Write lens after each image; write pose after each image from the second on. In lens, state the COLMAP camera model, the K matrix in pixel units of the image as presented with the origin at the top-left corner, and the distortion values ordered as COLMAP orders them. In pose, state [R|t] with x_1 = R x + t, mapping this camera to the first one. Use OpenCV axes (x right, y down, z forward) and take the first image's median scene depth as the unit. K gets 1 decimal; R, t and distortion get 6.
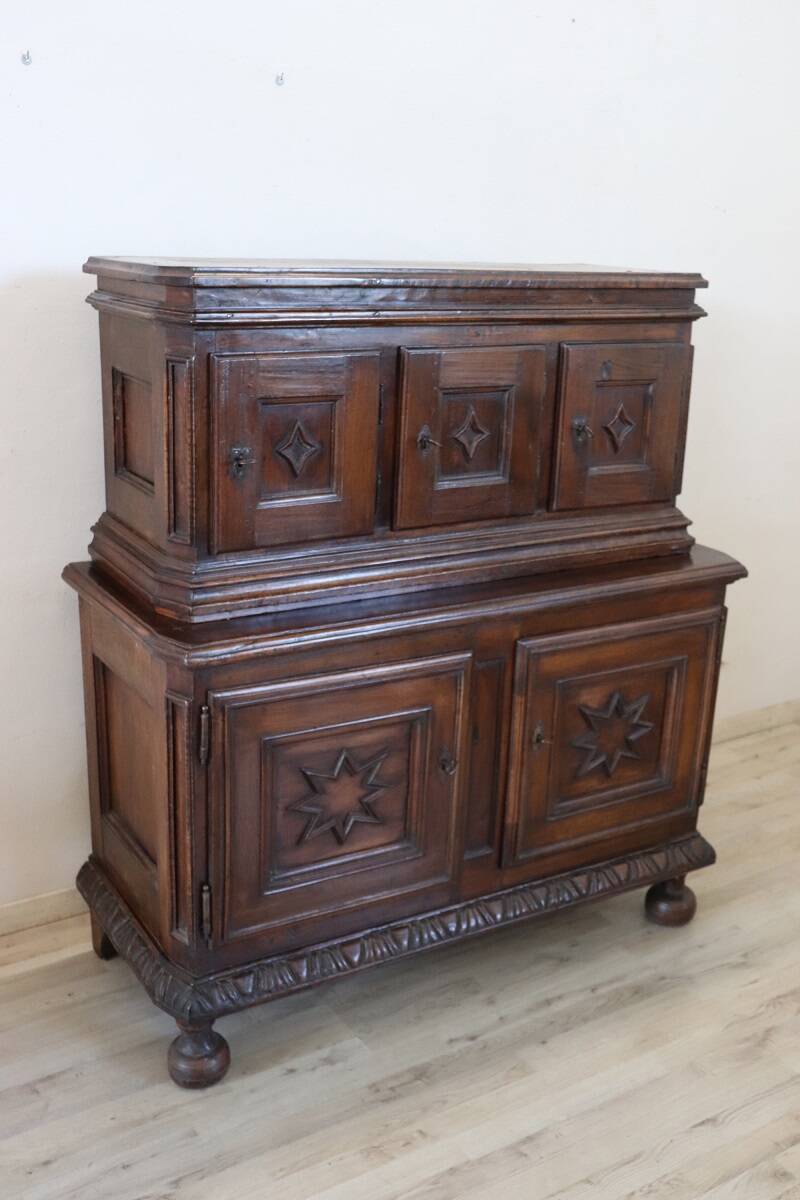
lens RADIAL K [[1247.2, 0, 400.0], [0, 1247.2, 600.0], [0, 0, 1]] dist [-0.084342, 0.130128]
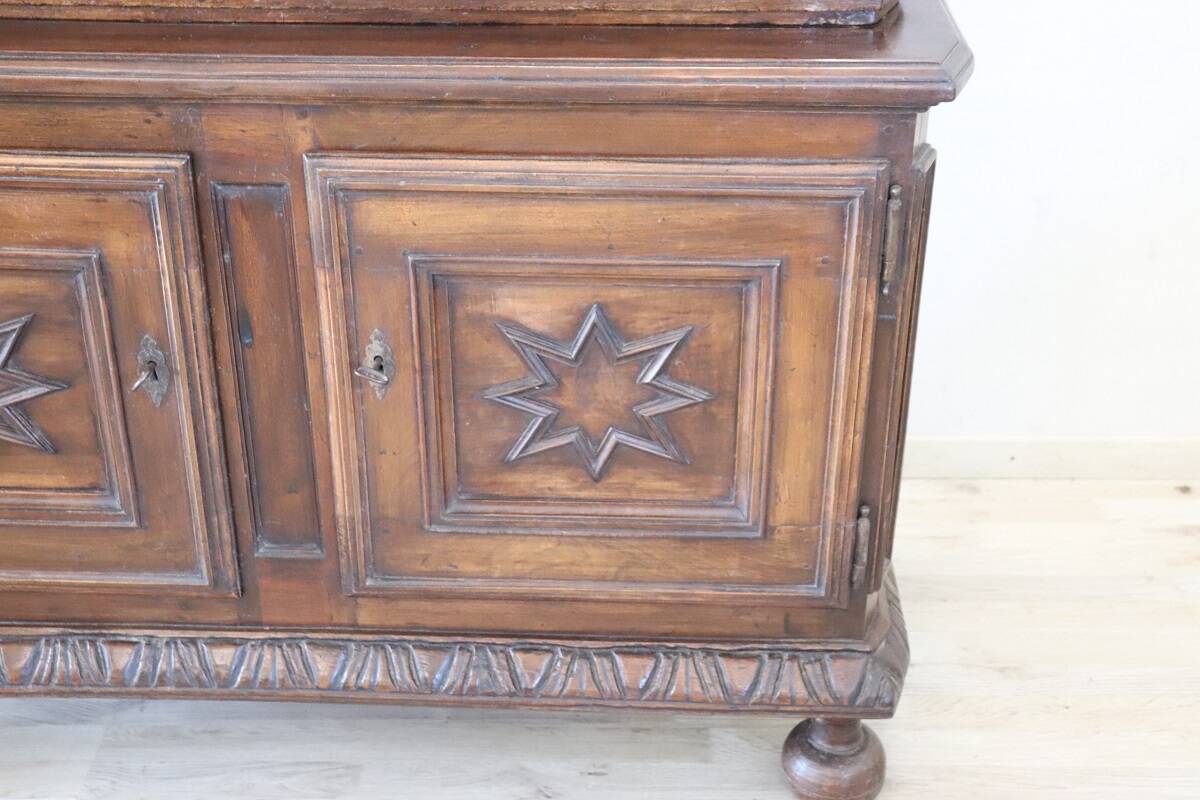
lens RADIAL K [[1633.4, 0, 604.3], [0, 1633.4, 401.3], [0, 0, 1]] dist [-0.003060, 0.347883]
pose [[0.836406, 0.231637, -0.496758, 0.523653], [-0.131237, 0.964583, 0.228815, -0.034532], [0.532166, -0.126189, 0.837183, 0.523624]]
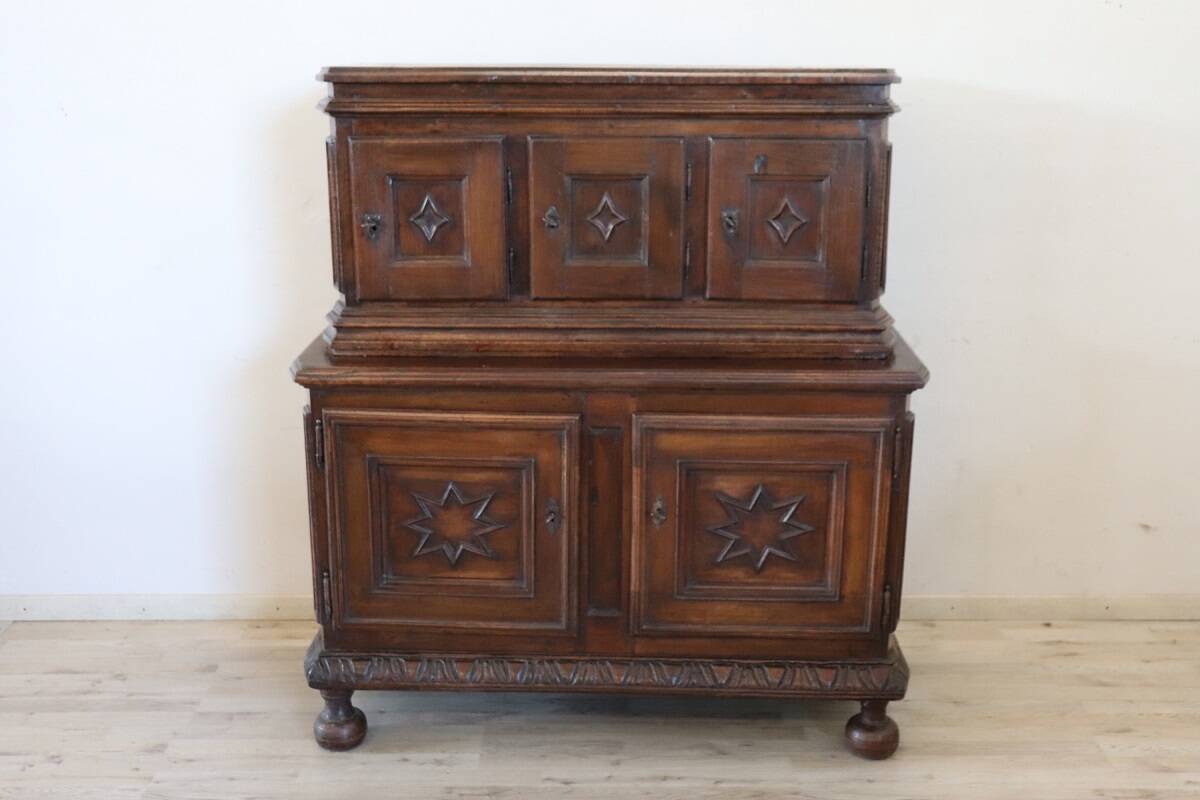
lens RADIAL K [[1334.6, 0, 604.7], [0, 1334.6, 400.1], [0, 0, 1]] dist [-0.068500, 0.173738]
pose [[0.840114, 0.108458, -0.531456, 0.677379], [-0.133286, 0.991042, -0.008445, 0.033984], [0.525779, 0.077931, 0.847044, 0.022284]]
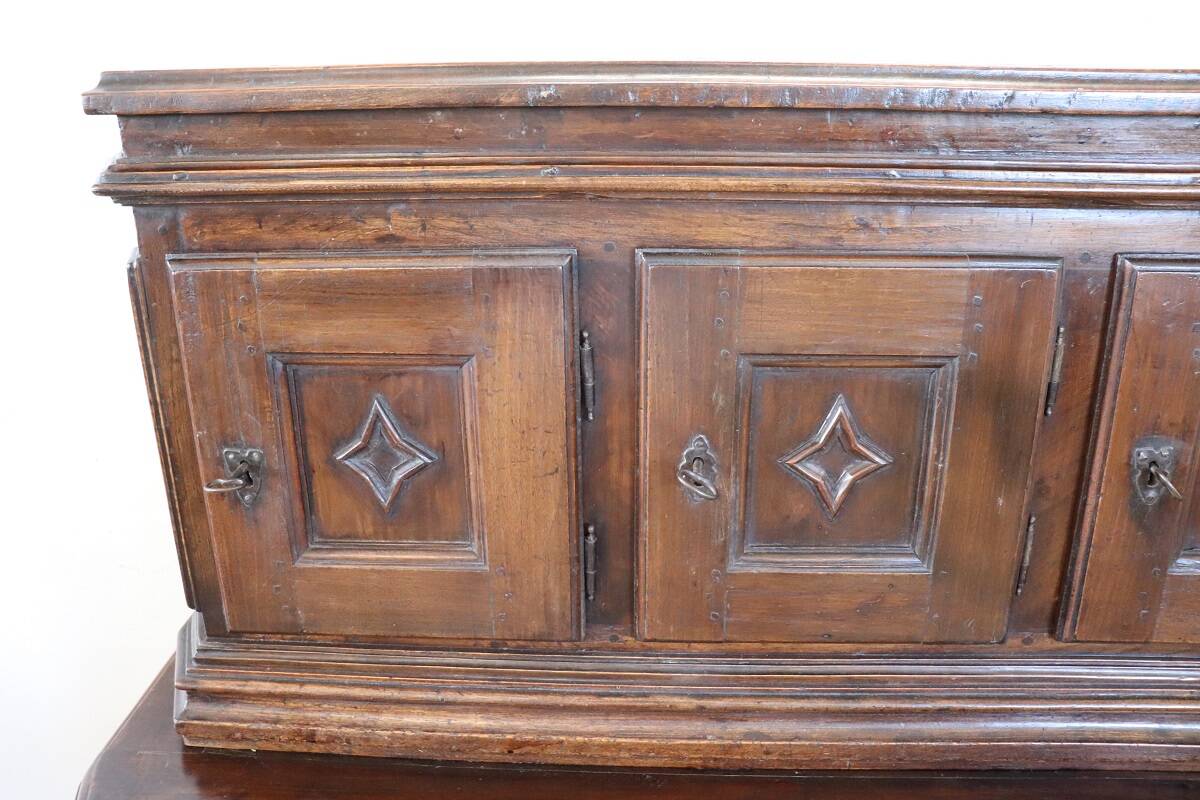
lens RADIAL K [[1014.2, 0, 600.0], [0, 1014.2, 400.0], [0, 0, 1]] dist [-0.172537, 0.153830]
pose [[0.825219, 0.149024, -0.544799, 0.169241], [-0.131968, 0.988739, 0.070565, -0.162557], [0.549180, 0.013664, 0.835593, 0.655557]]
